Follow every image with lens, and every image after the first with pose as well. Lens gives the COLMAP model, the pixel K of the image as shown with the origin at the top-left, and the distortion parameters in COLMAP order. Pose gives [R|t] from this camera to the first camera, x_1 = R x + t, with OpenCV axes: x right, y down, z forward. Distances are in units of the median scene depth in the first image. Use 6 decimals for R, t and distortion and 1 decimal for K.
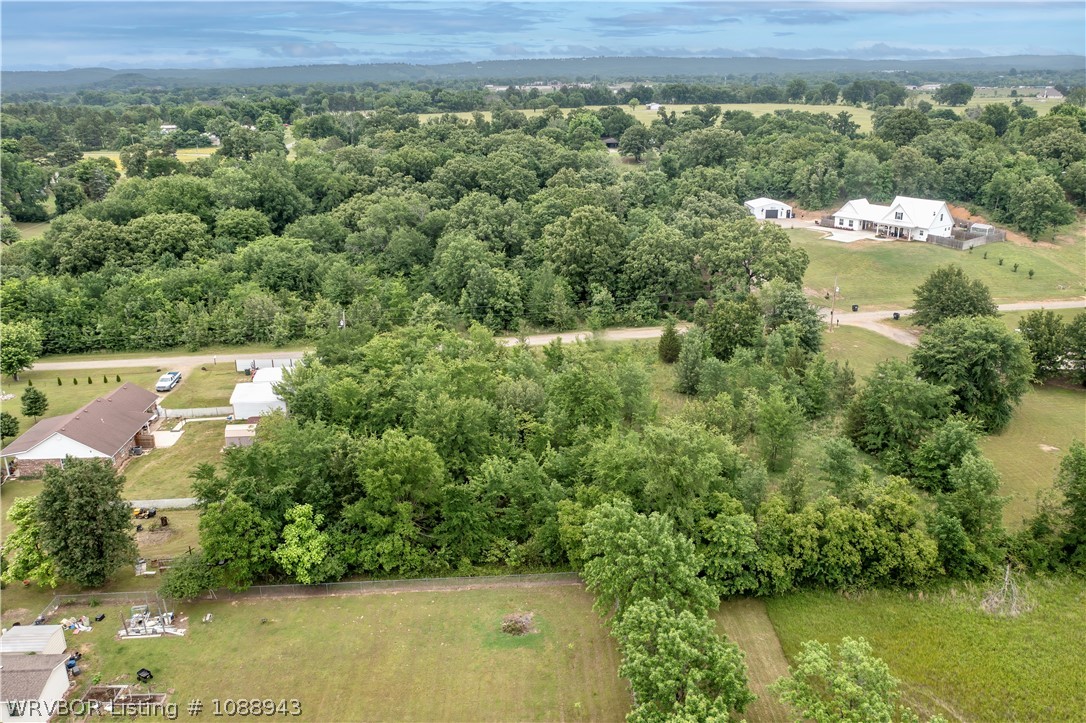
lens RADIAL K [[858.1, 0, 545.4], [0, 858.1, 364.1], [0, 0, 1]] dist [-0.016742, 0.011035]
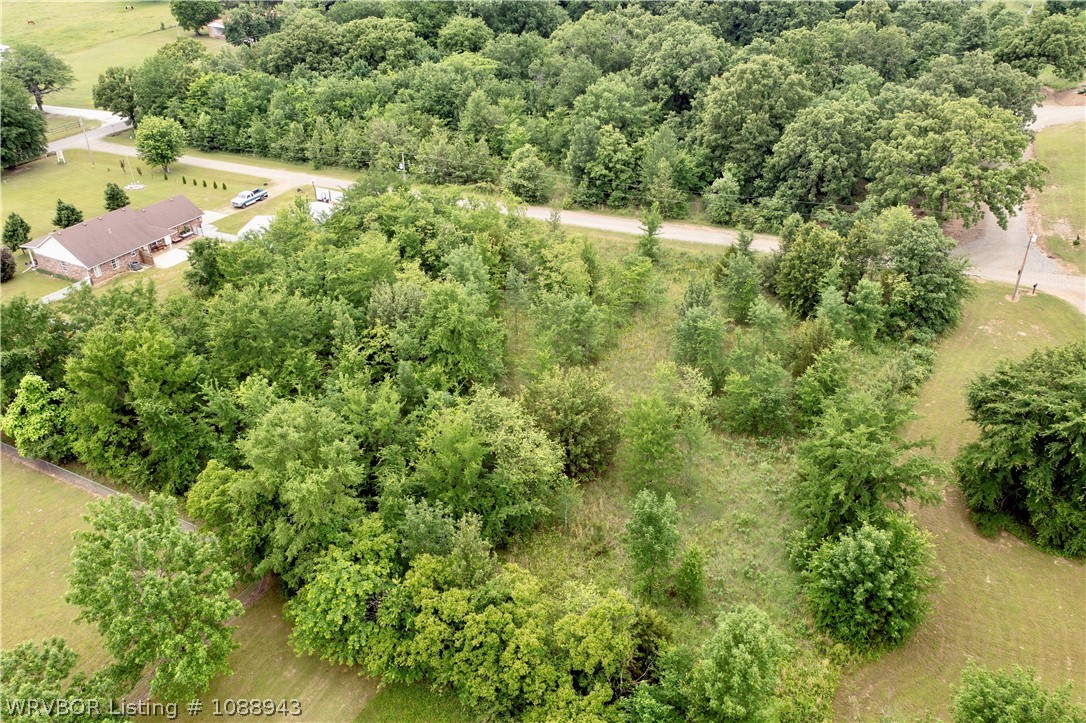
lens RADIAL K [[858.1, 0, 546.6], [0, 858.1, 353.8], [0, 0, 1]] dist [-0.016742, 0.011035]
pose [[0.852962, 0.259399, -0.452954, 0.266294], [-0.164062, 0.957028, 0.239127, -0.075766], [0.495519, -0.129654, 0.858866, 0.210447]]
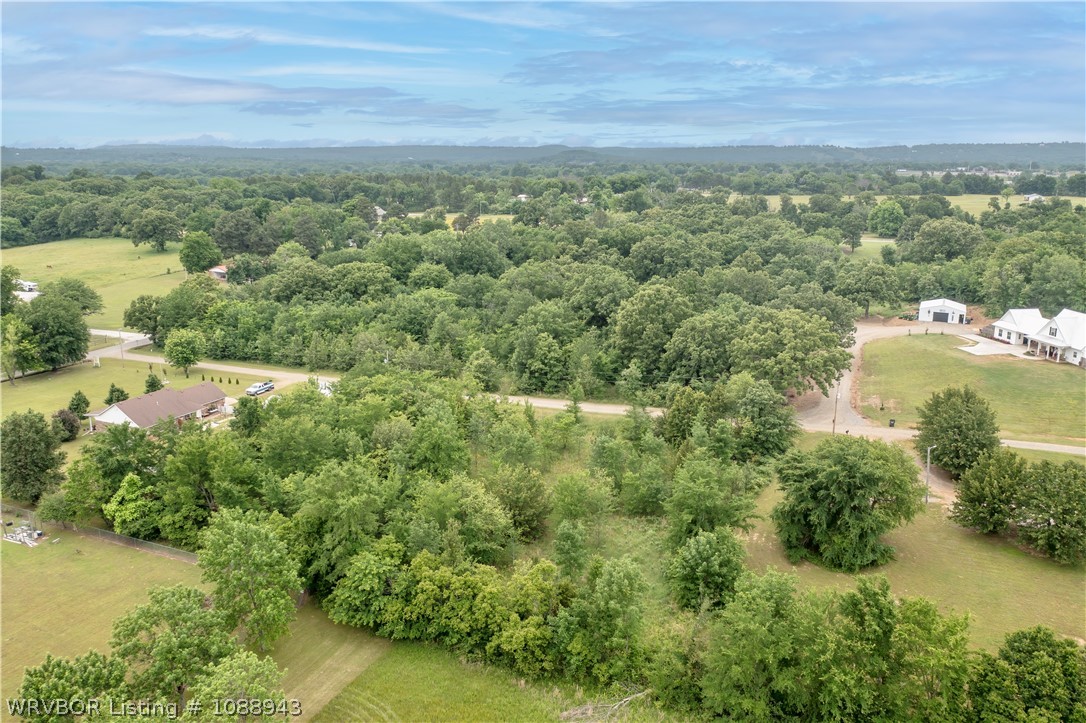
lens RADIAL K [[858.1, 0, 545.3], [0, 858.1, 358.2], [0, 0, 1]] dist [-0.016742, 0.011035]
pose [[0.882233, 0.126249, -0.453571, 0.368265], [-0.167837, 0.984419, -0.052448, -0.021003], [0.439882, 0.122397, 0.889676, 0.040529]]
